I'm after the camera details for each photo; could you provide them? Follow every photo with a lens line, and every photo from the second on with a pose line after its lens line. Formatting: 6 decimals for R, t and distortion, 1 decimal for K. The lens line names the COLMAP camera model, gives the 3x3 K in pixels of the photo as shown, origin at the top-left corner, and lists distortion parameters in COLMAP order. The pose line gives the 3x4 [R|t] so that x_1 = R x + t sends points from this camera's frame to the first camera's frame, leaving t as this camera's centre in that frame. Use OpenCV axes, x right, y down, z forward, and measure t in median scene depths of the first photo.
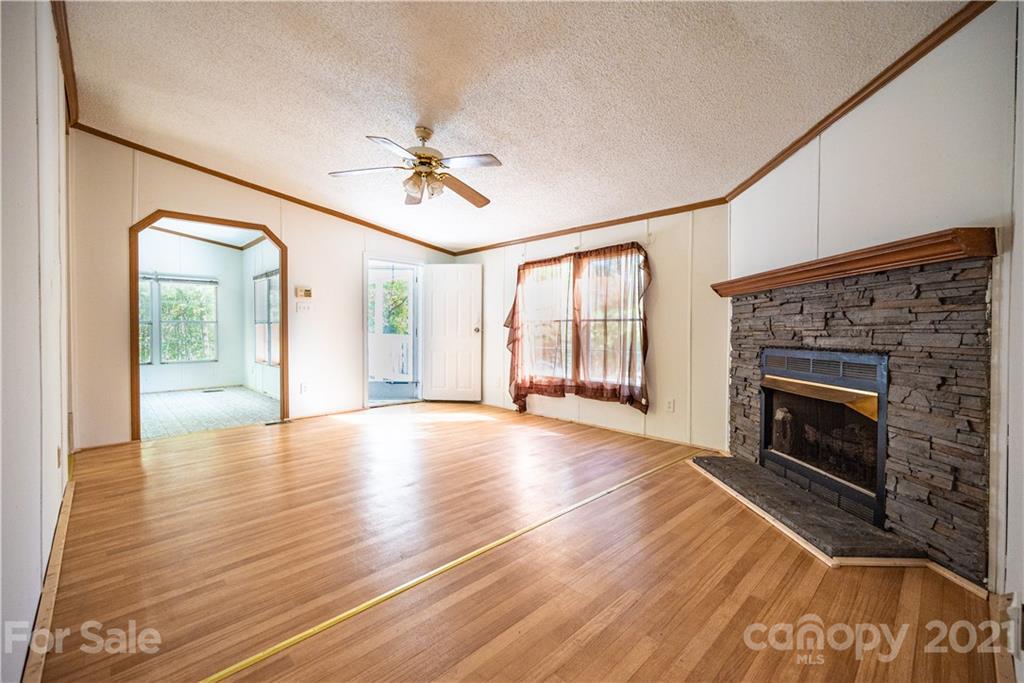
lens RADIAL K [[419.0, 0, 501.1], [0, 419.0, 335.4], [0, 0, 1]] dist [-0.003171, -0.000126]
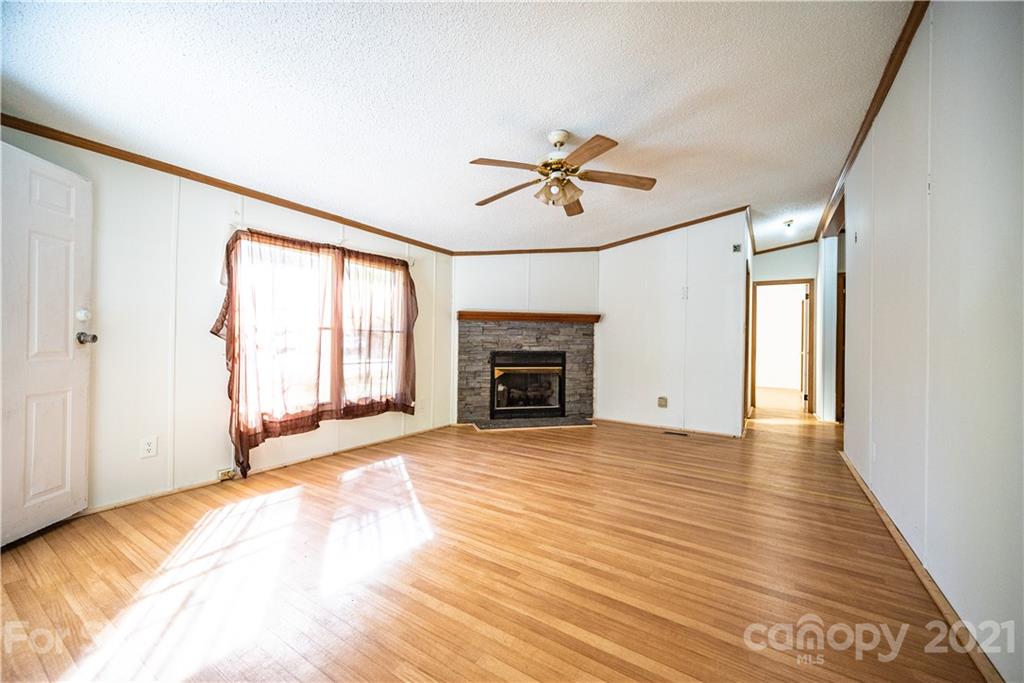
lens RADIAL K [[419.0, 0, 504.8], [0, 419.0, 341.1], [0, 0, 1]] dist [-0.003171, -0.000126]
pose [[-0.251737, -0.006769, 0.967772, -0.809169], [-0.004019, 0.999974, 0.005949, -0.021552], [-0.967787, -0.002392, -0.251758, 1.027154]]
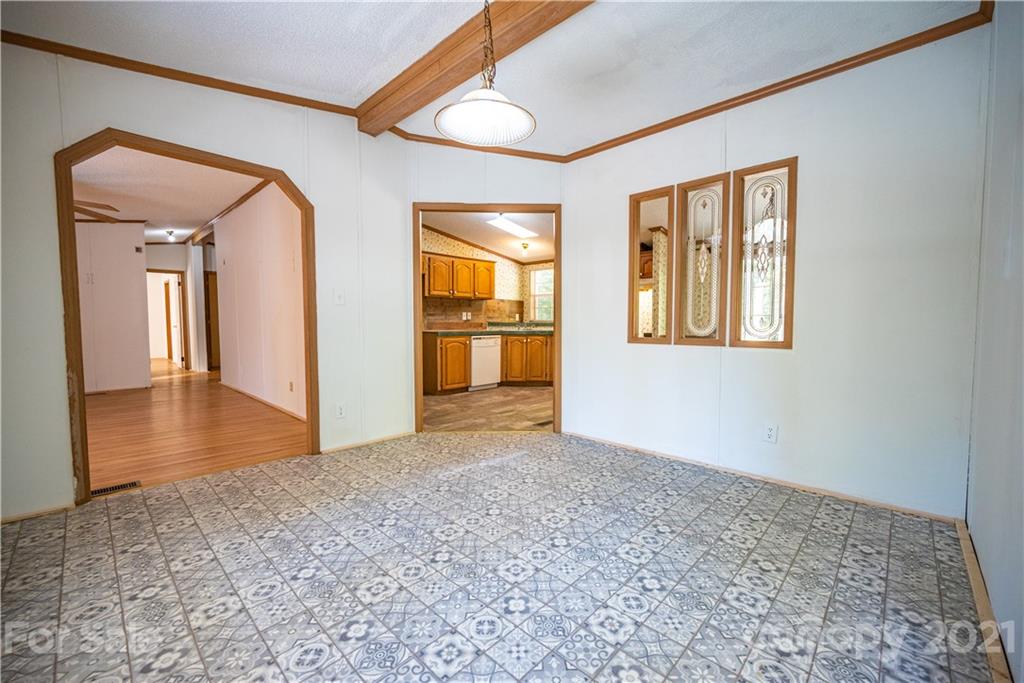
lens RADIAL K [[419.0, 0, 513.1], [0, 419.0, 343.0], [0, 0, 1]] dist [-0.003171, -0.000126]
pose [[-0.999146, 0.002233, -0.041258, -1.060548], [-0.000461, 0.997873, 0.065187, -0.023949], [0.041316, 0.065150, -0.997020, 1.516313]]
